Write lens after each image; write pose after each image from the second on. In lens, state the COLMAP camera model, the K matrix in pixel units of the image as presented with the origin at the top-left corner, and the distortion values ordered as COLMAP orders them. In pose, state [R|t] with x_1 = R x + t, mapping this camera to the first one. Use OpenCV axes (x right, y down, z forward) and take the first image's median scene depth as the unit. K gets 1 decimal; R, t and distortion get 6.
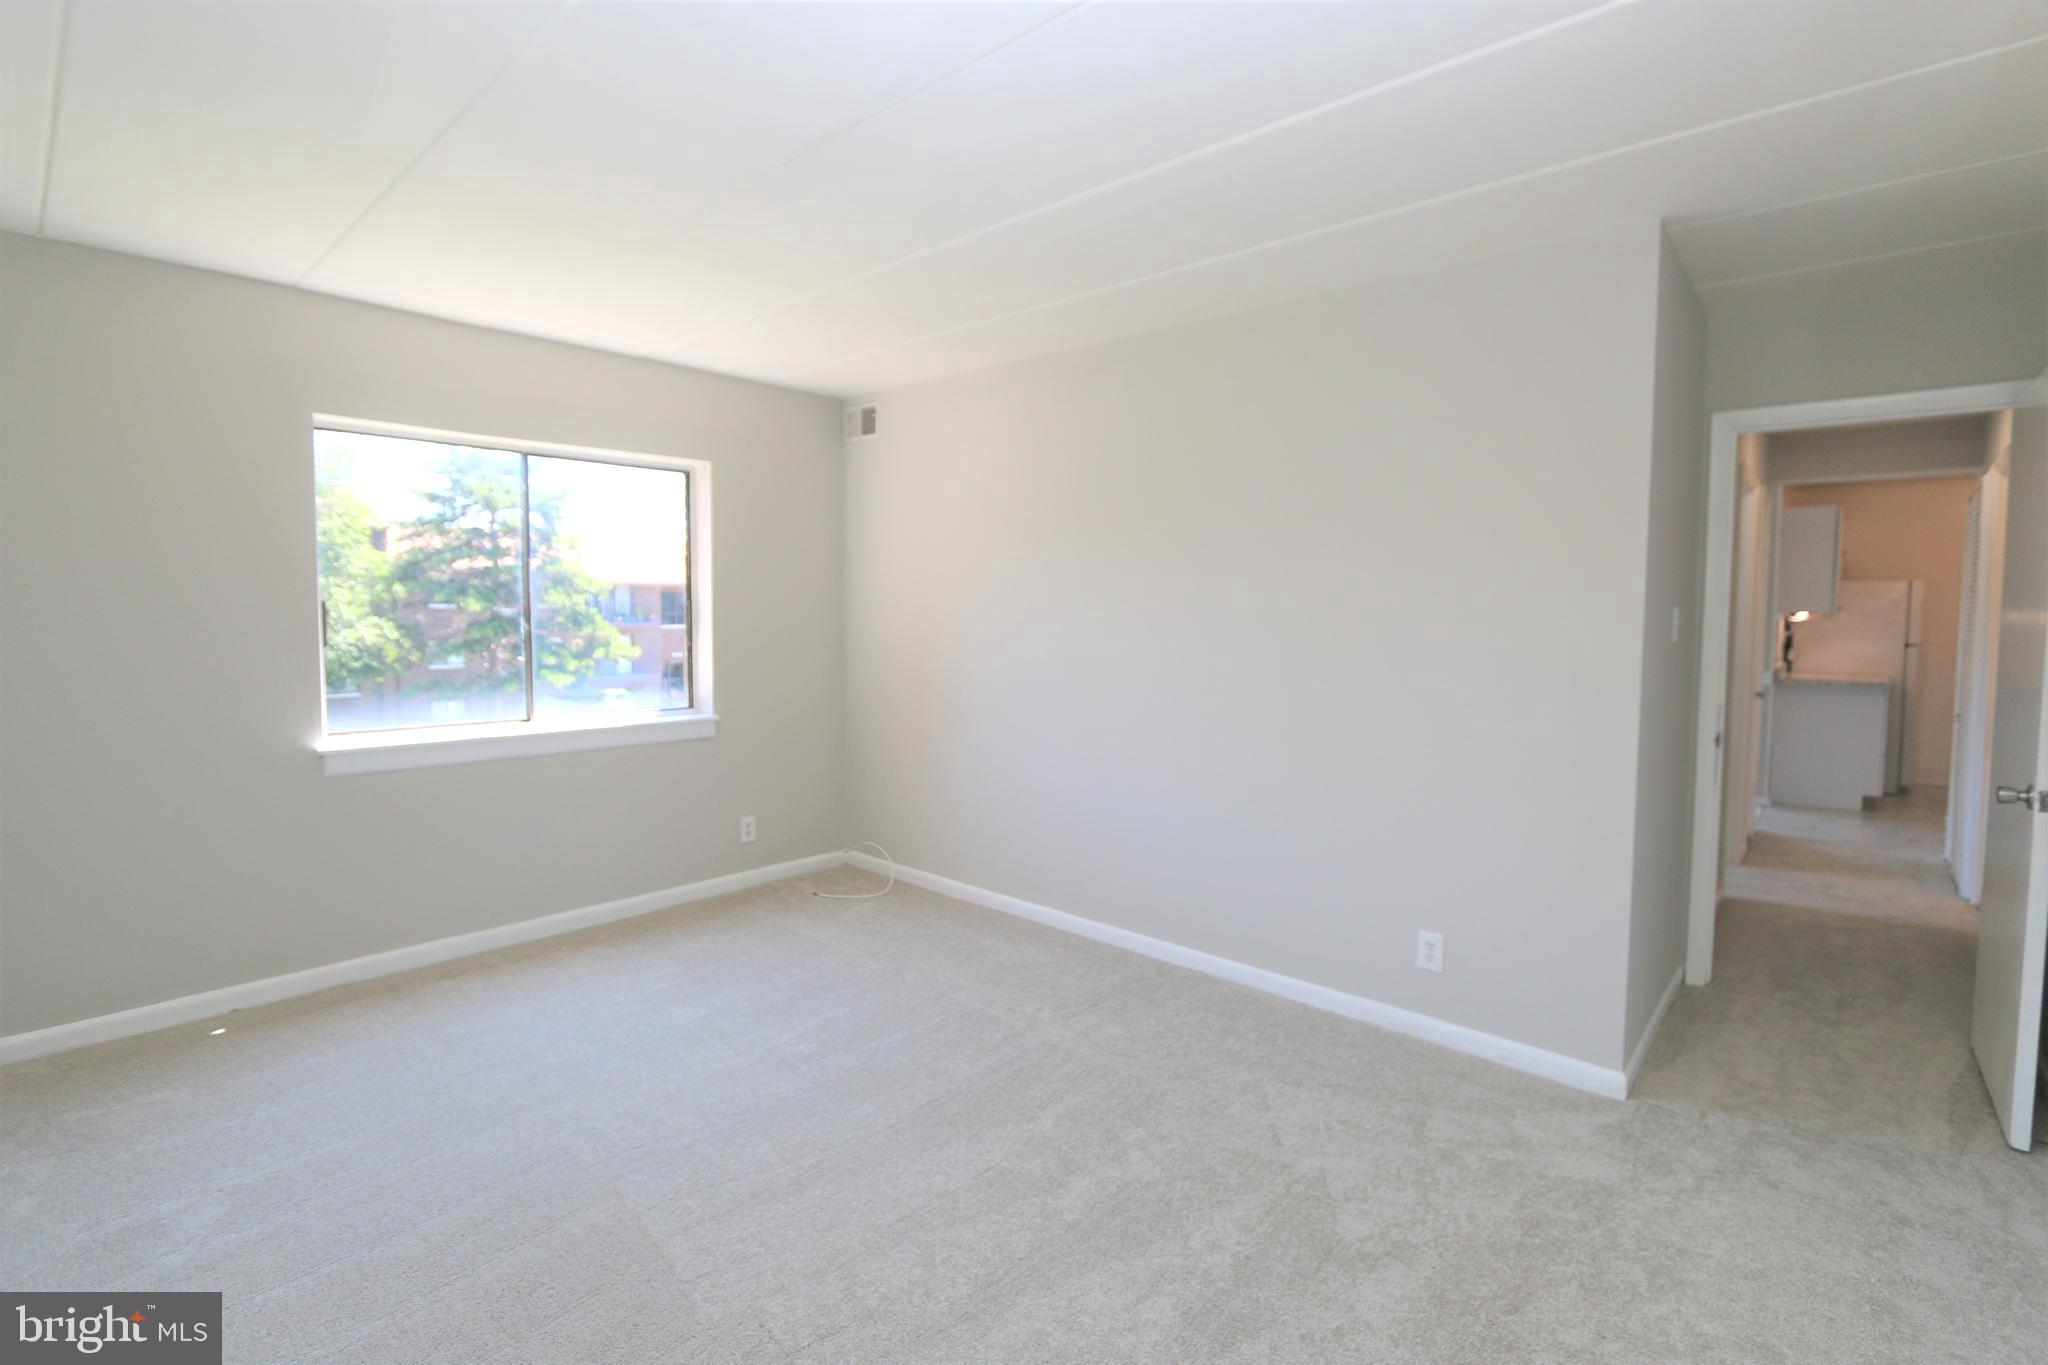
lens RADIAL K [[935.8, 0, 1043.2], [0, 935.8, 645.6], [0, 0, 1]] dist [-0.015428, 0.002944]
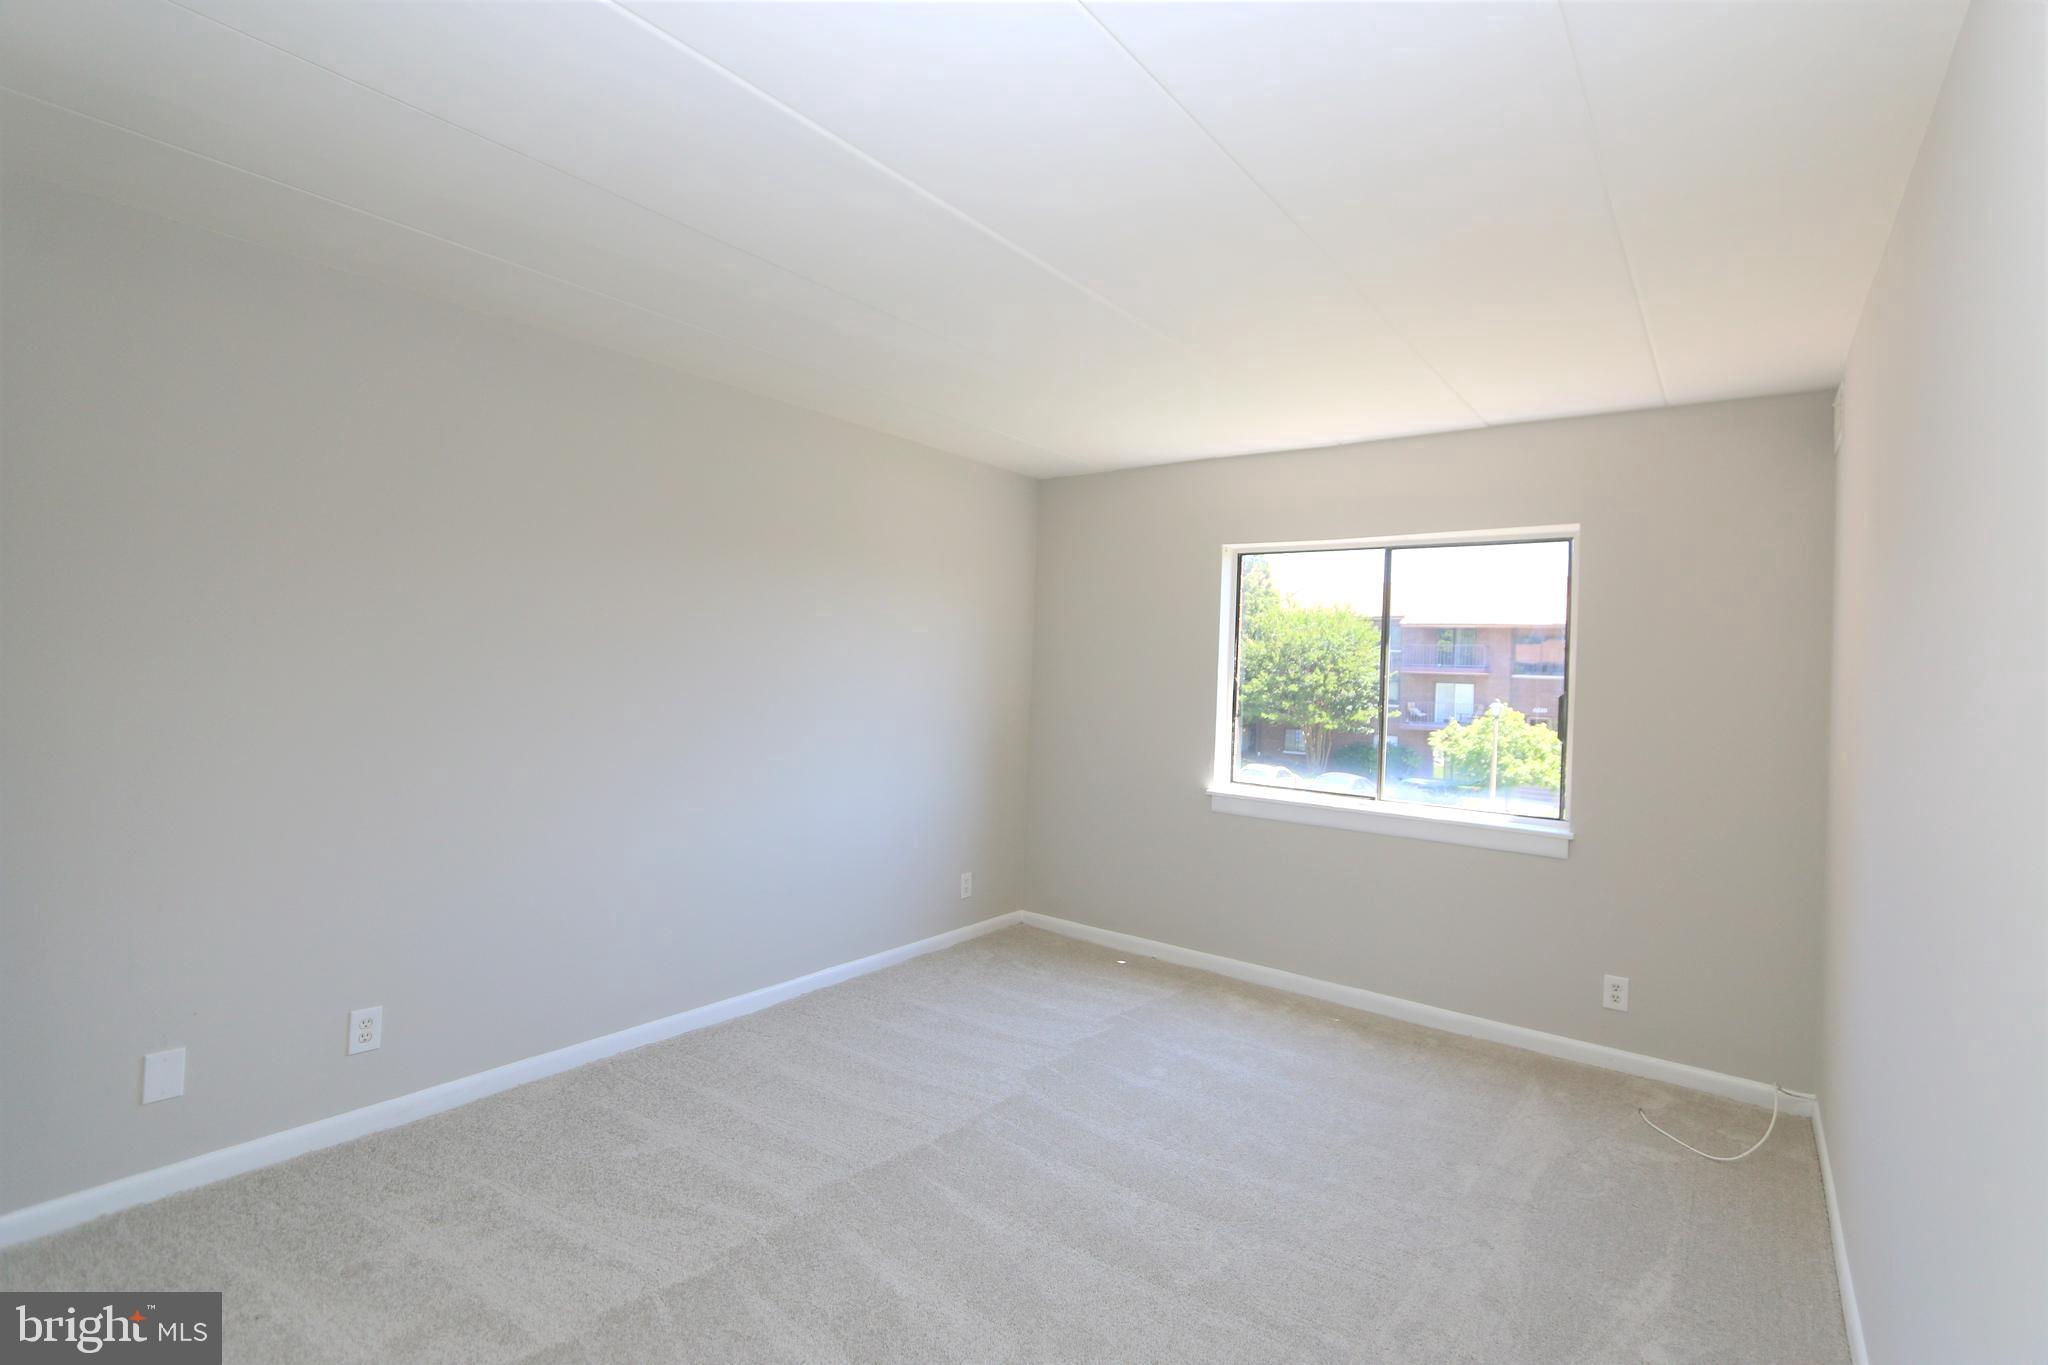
lens RADIAL K [[935.8, 0, 1043.2], [0, 935.8, 645.6], [0, 0, 1]] dist [-0.015428, 0.002944]
pose [[0.077405, -0.033991, -0.996420, 0.583784], [-0.077353, 0.996201, -0.039993, -0.026047], [0.993994, 0.080172, 0.074481, 0.650701]]
